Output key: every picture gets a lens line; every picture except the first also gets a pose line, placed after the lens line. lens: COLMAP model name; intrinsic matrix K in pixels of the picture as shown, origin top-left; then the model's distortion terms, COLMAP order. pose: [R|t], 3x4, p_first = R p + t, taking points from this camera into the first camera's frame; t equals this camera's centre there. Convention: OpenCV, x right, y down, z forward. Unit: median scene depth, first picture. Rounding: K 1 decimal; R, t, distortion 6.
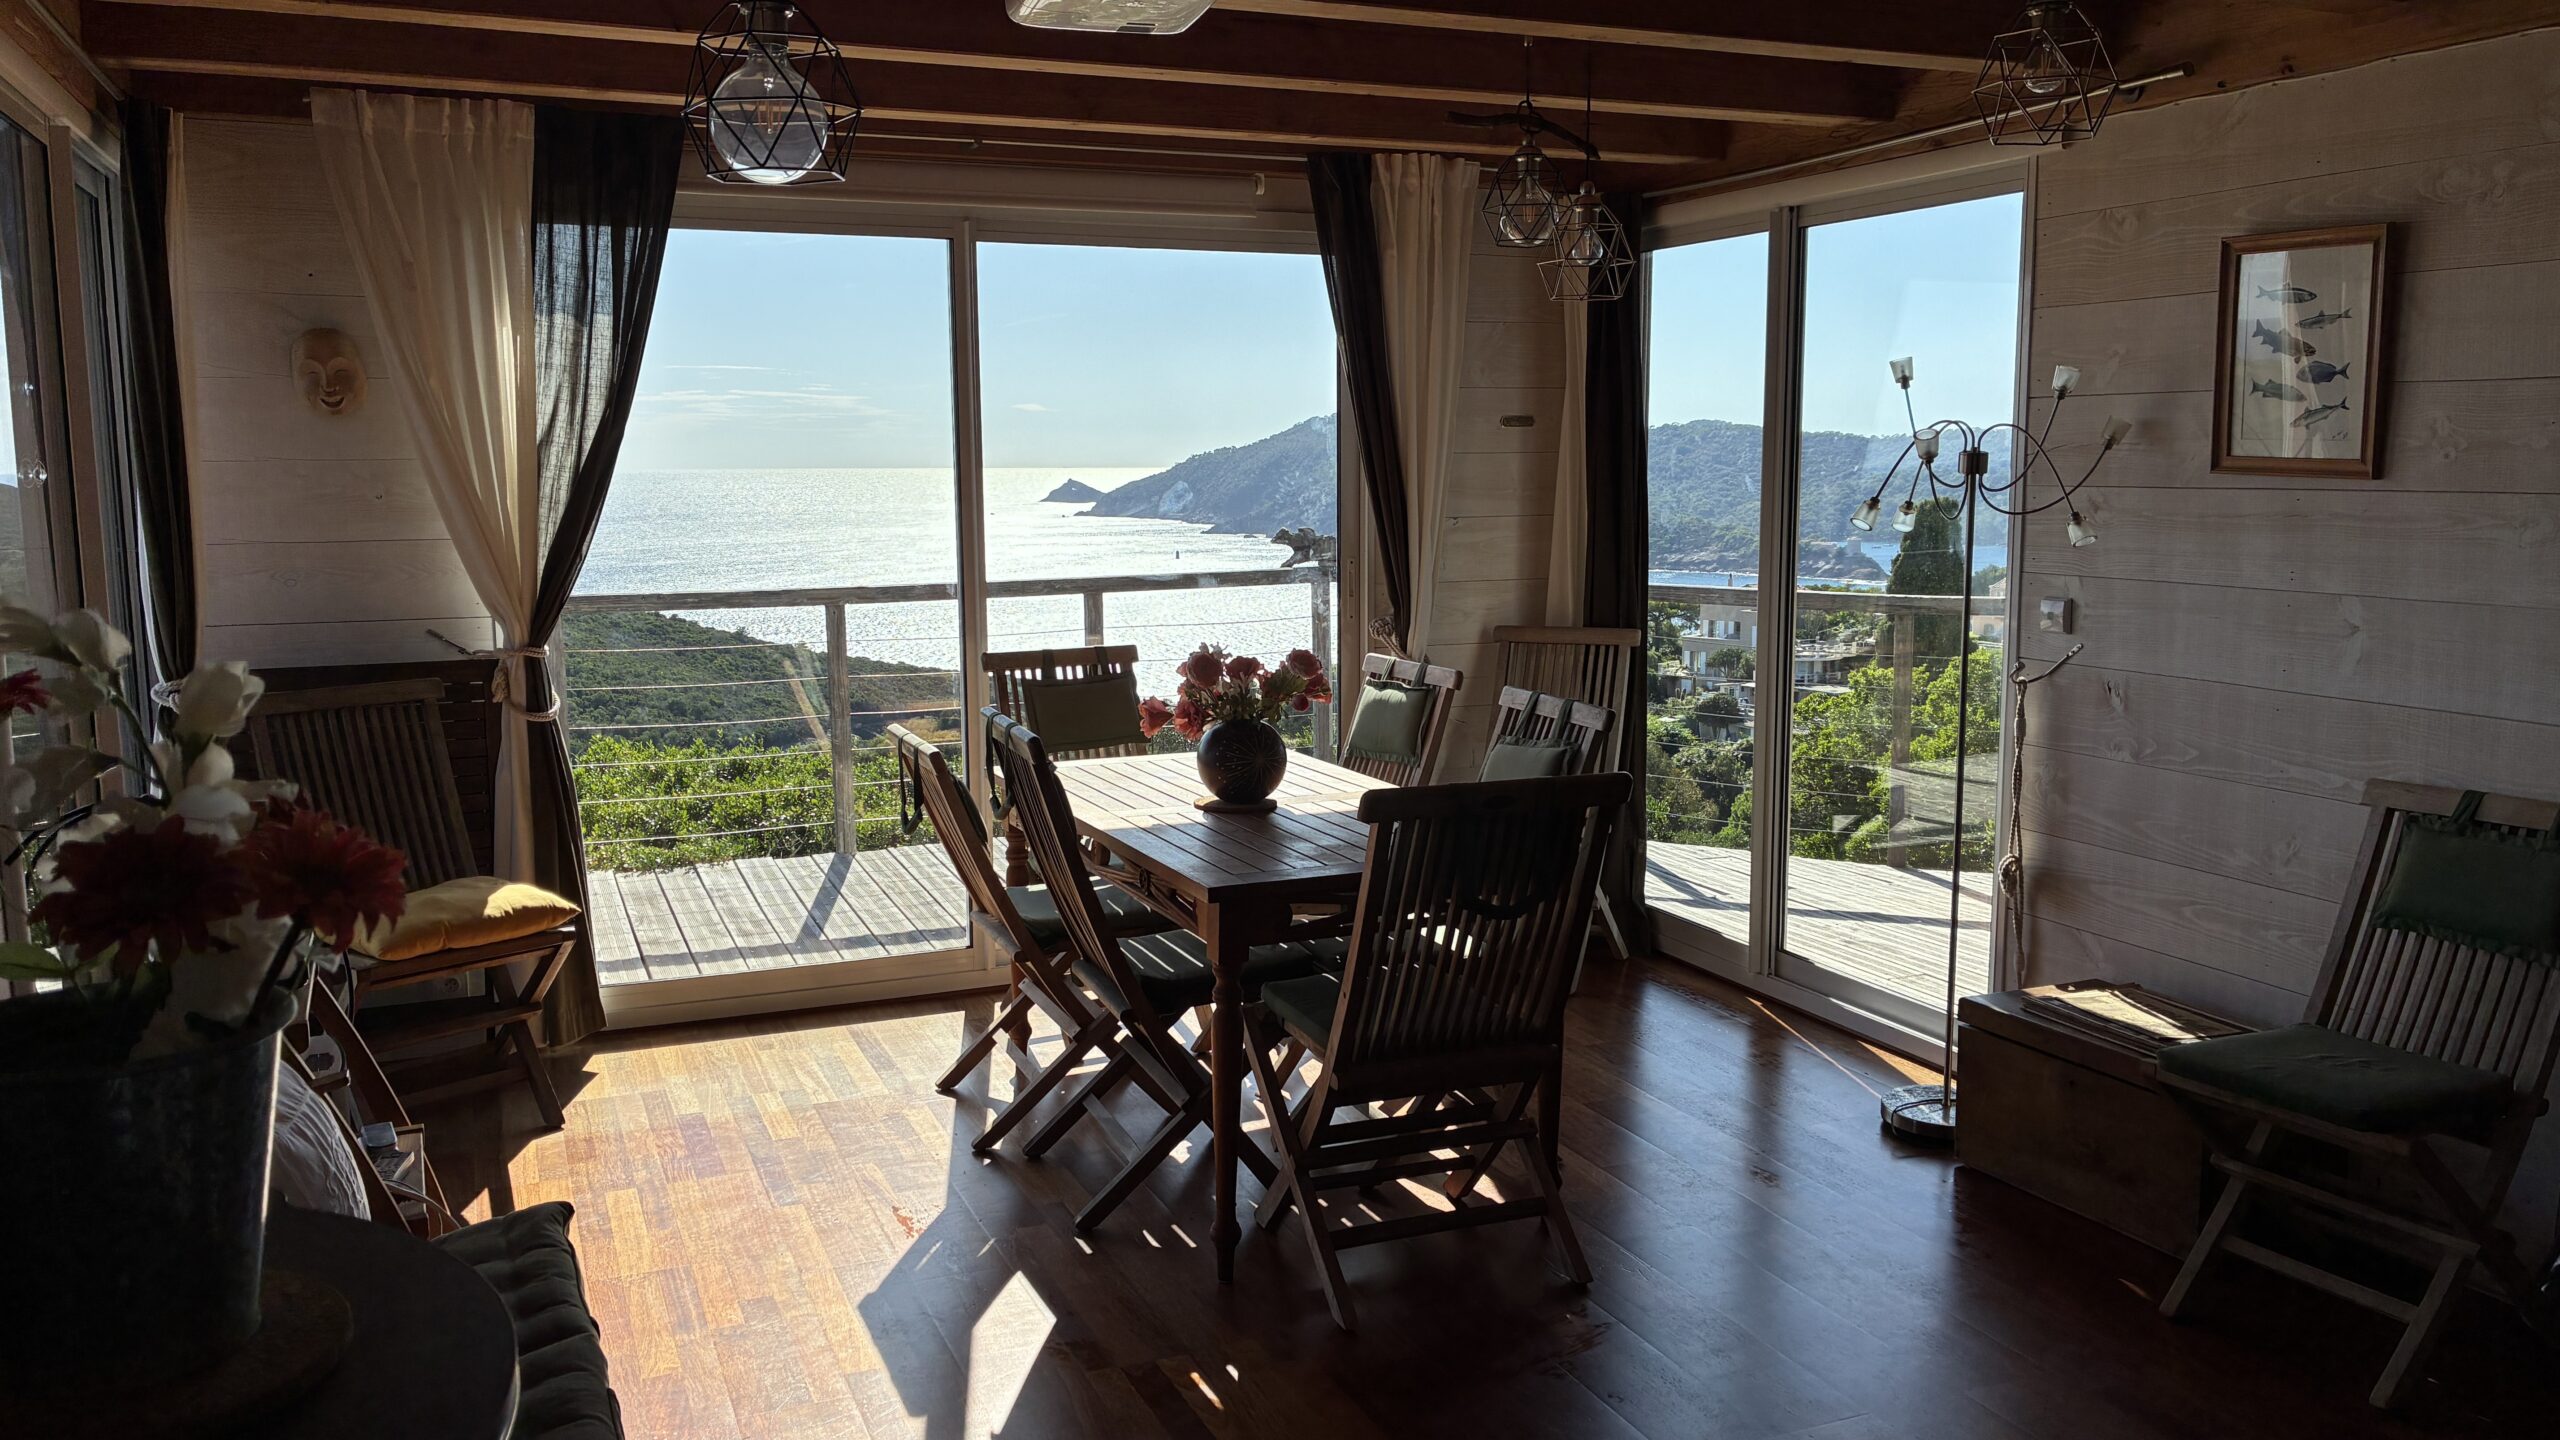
lens RADIAL K [[1941.0, 0, 1280.8], [0, 1941.0, 674.6], [0, 0, 1]] dist [-0.000421, 0.000264]
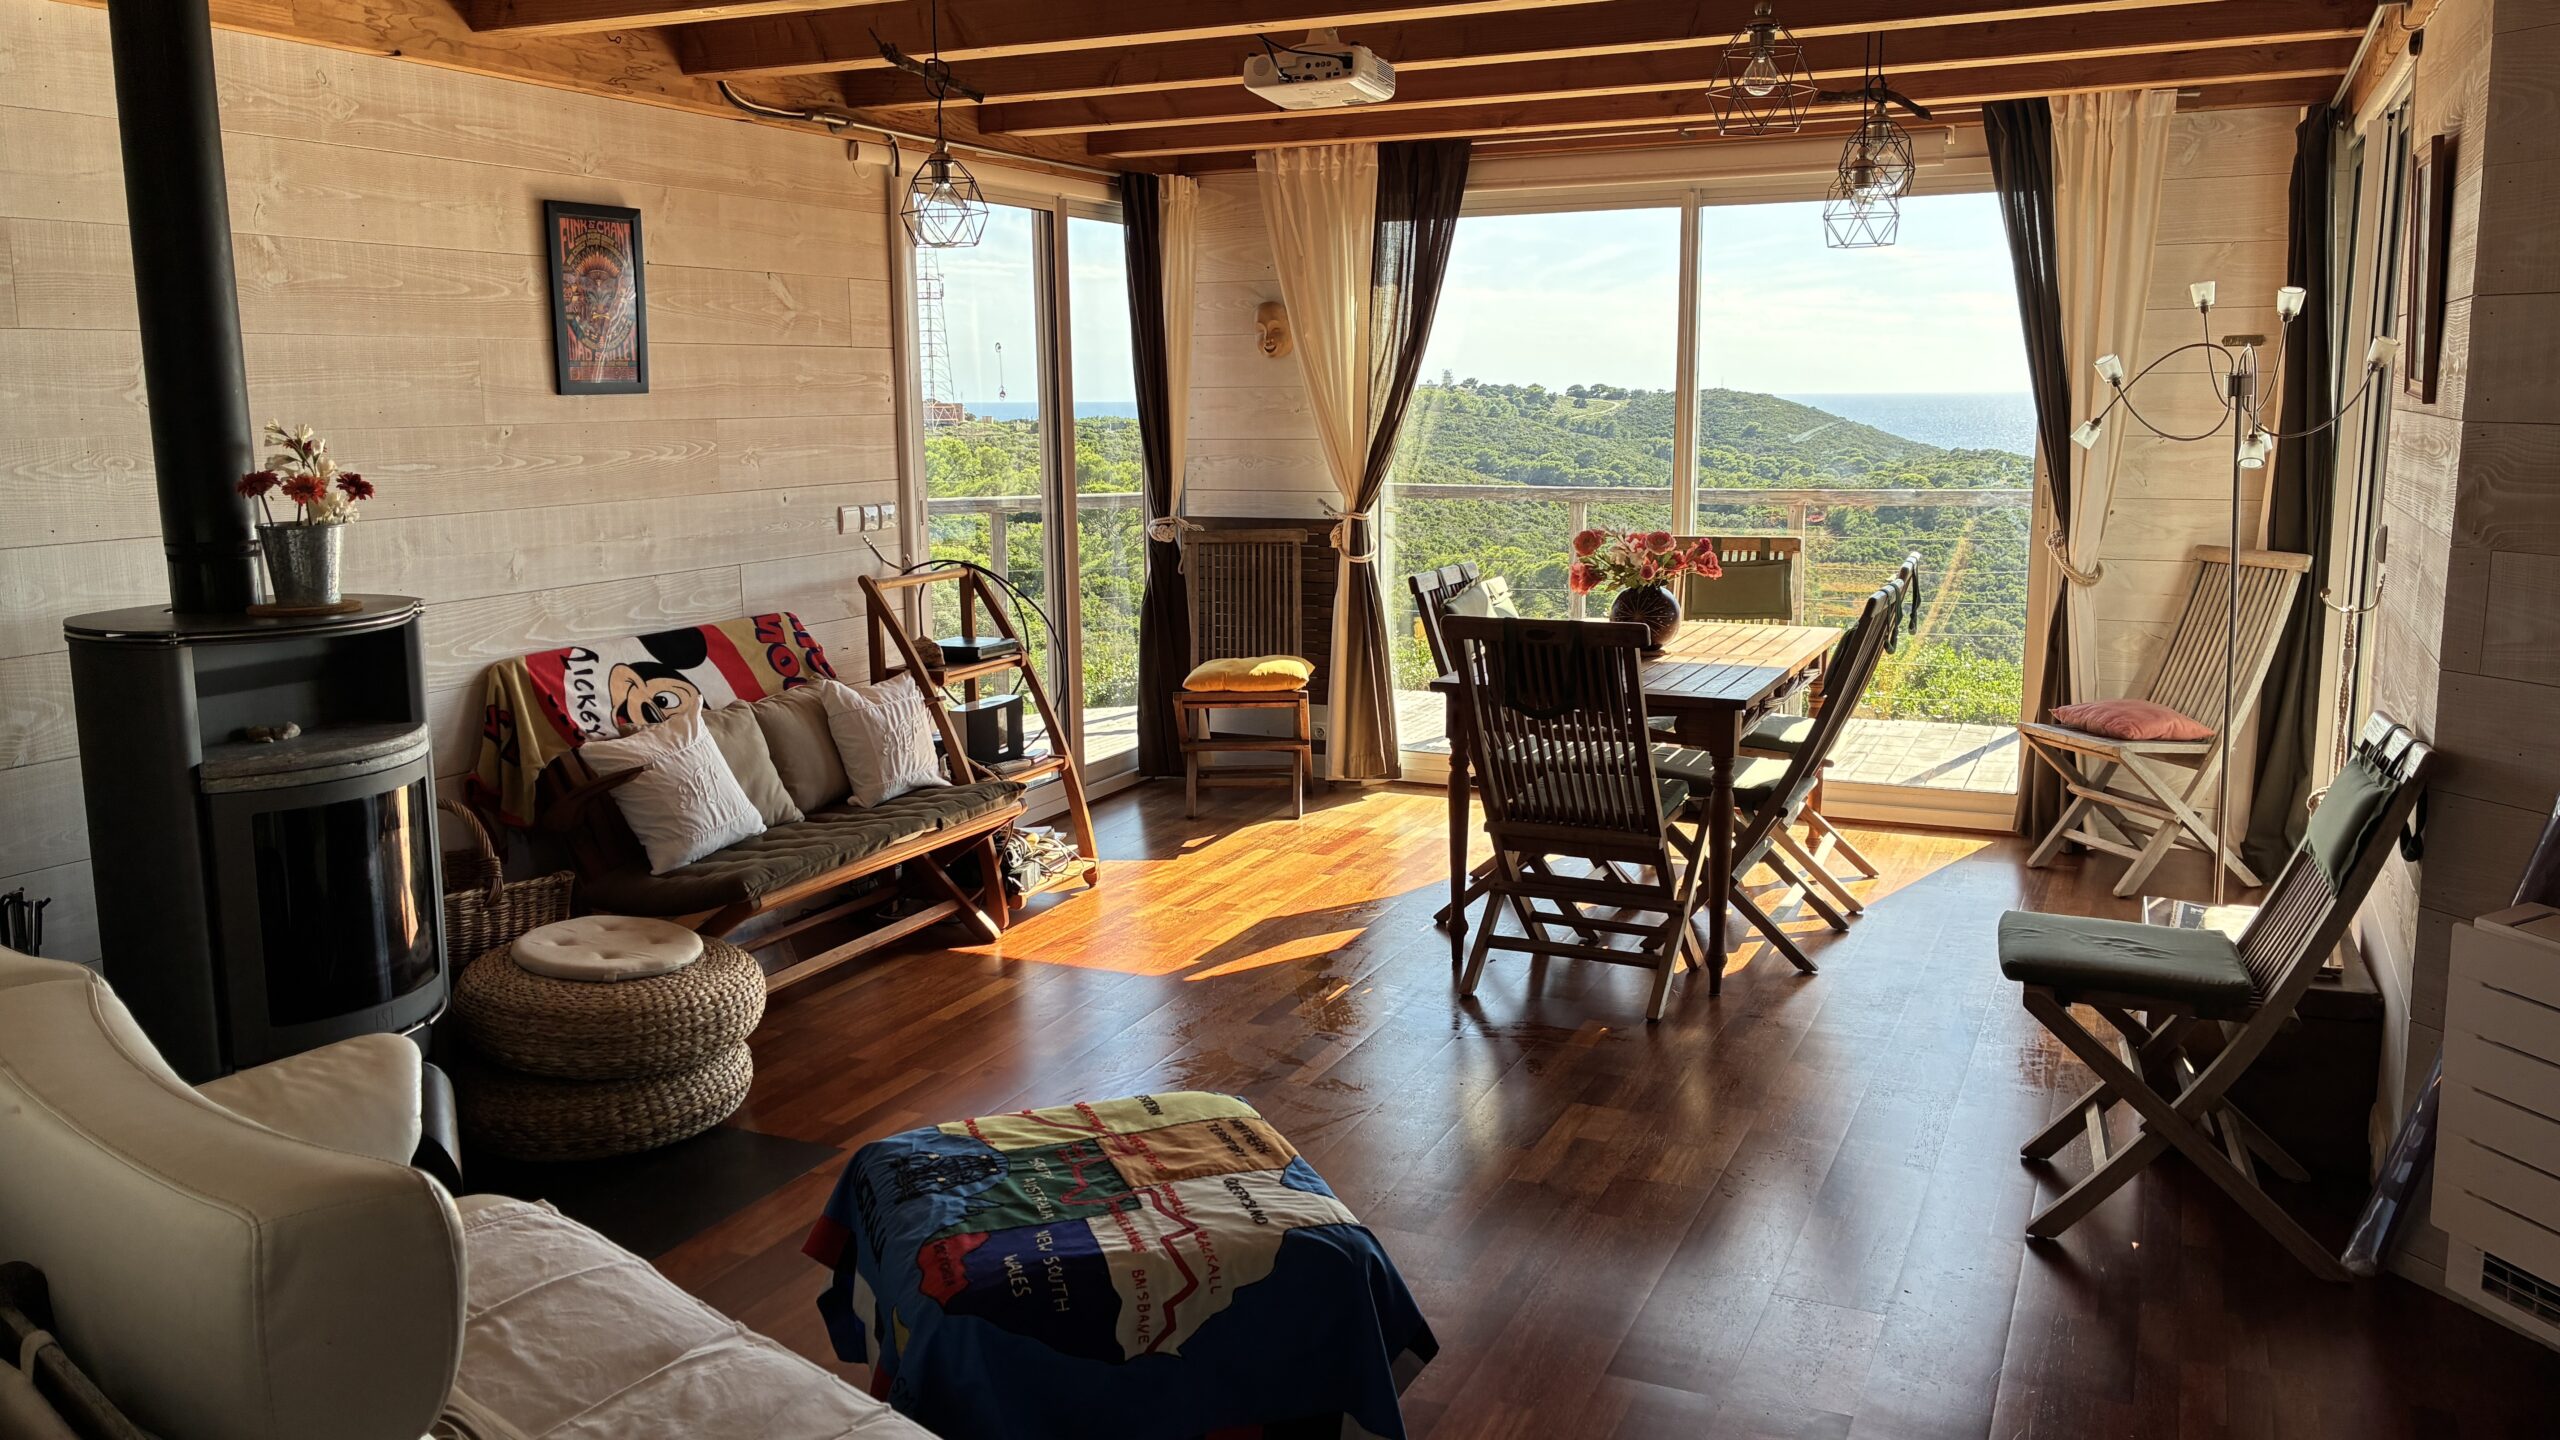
lens RADIAL K [[1929.1, 0, 1280.0], [0, 1929.1, 720.0], [0, 0, 1]] dist [0.004189, 0.000519]
pose [[0.665816, 0.121721, -0.736121, 0.688829], [-0.076406, 0.992540, 0.095013, 0.008037], [0.742194, -0.007017, 0.670149, -0.039858]]
